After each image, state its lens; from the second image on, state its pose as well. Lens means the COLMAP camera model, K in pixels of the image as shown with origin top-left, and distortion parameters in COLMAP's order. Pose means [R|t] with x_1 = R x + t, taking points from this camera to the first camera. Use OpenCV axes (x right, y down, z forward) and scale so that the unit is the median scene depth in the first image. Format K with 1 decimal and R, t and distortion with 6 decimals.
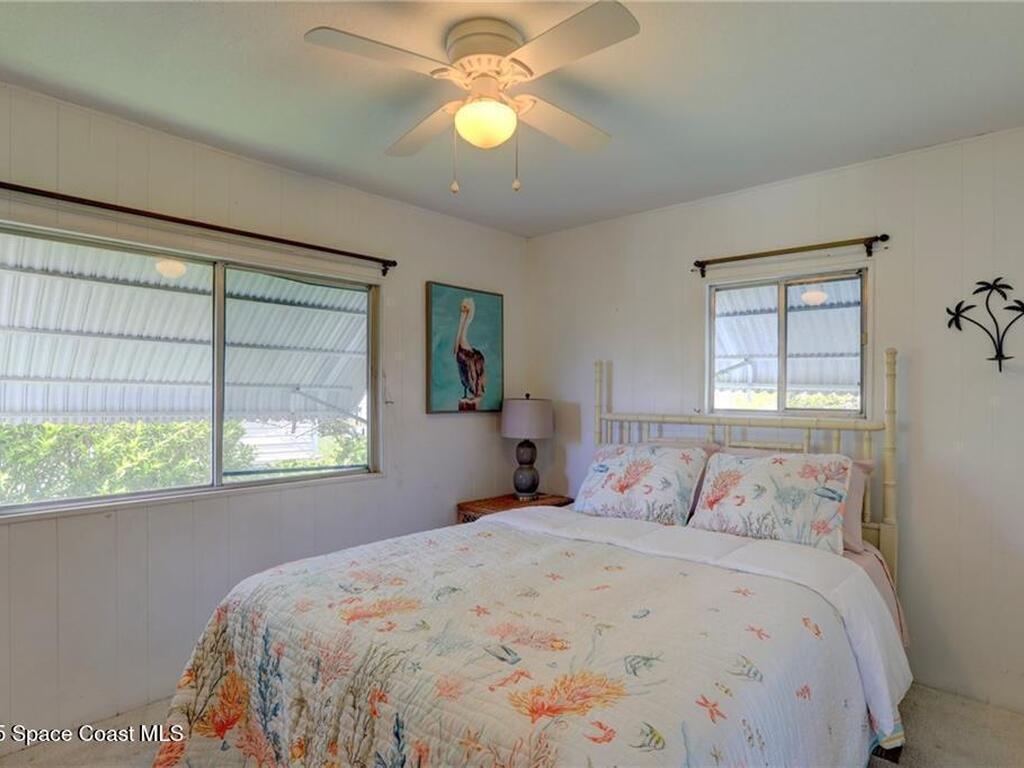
lens RADIAL K [[567.4, 0, 512.0], [0, 567.4, 384.0], [0, 0, 1]] dist [-0.052348, 0.001195]
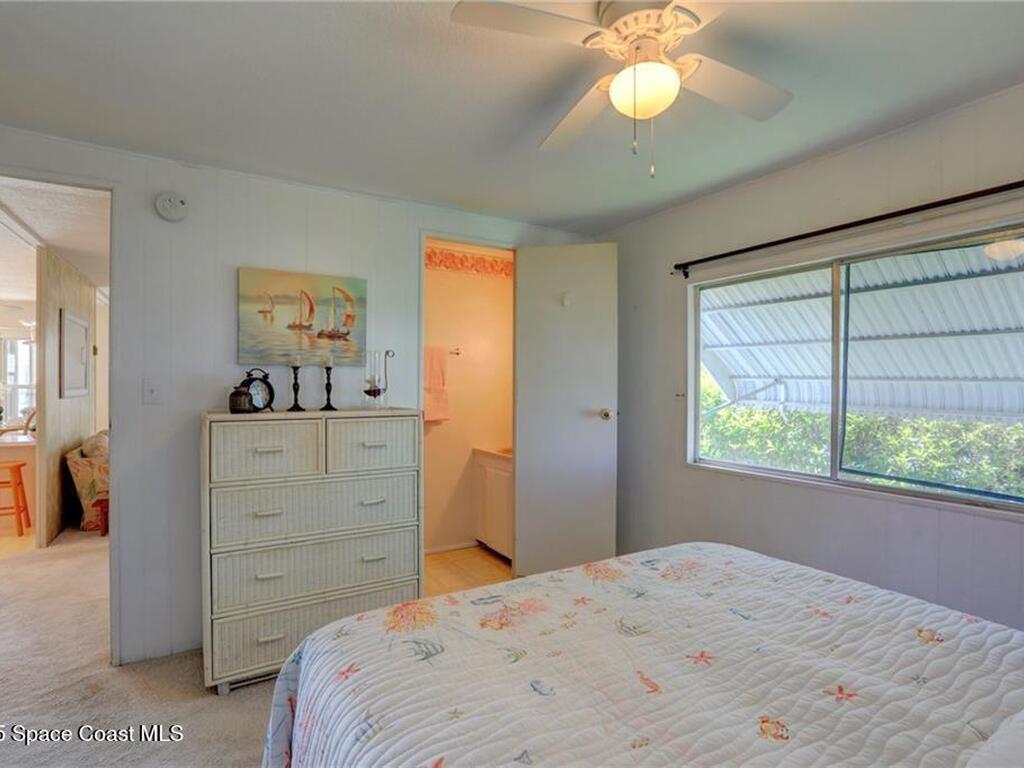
lens RADIAL K [[524.1, 0, 512.0], [0, 524.1, 384.0], [0, 0, 1]] dist [-0.069403, 0.024582]
pose [[-0.287092, -0.004541, -0.957892, 0.577088], [0.012362, 0.999888, -0.008445, 0.006701], [0.957823, -0.014266, -0.287004, 0.746354]]
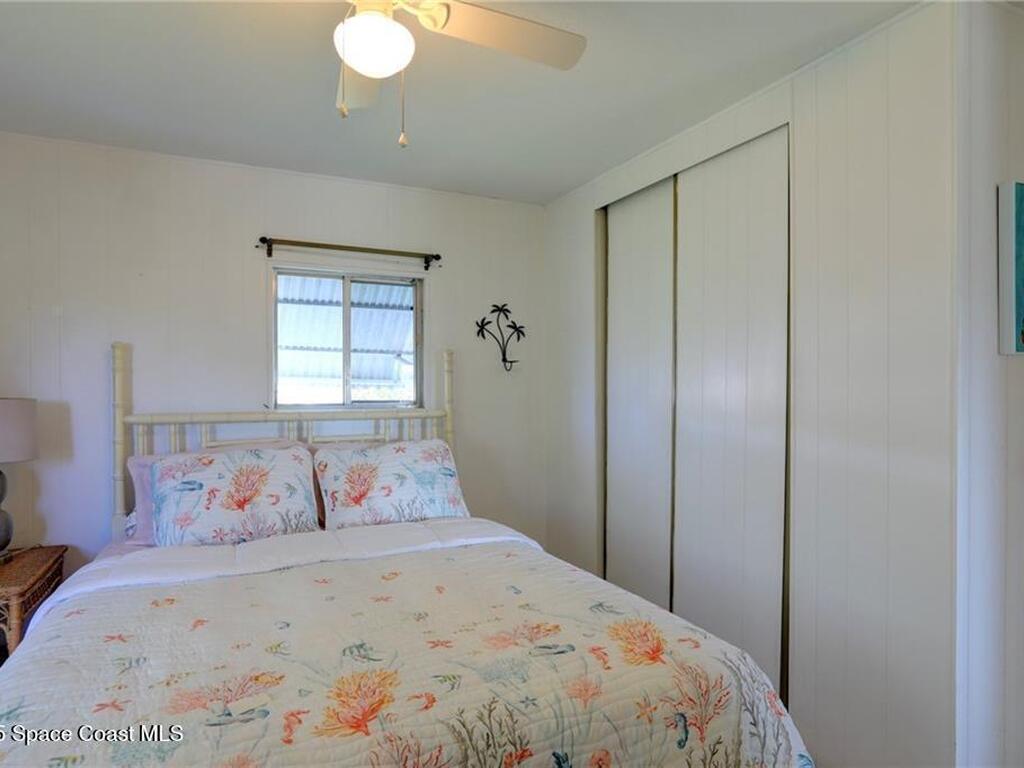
lens RADIAL K [[636.3, 0, 512.0], [0, 636.3, 384.0], [0, 0, 1]] dist [-0.043450, 0.001448]
pose [[0.362038, -0.000701, 0.932163, -0.584167], [-0.012576, 0.999905, 0.005636, 0.002024], [-0.932079, -0.013763, 0.361994, 0.358962]]
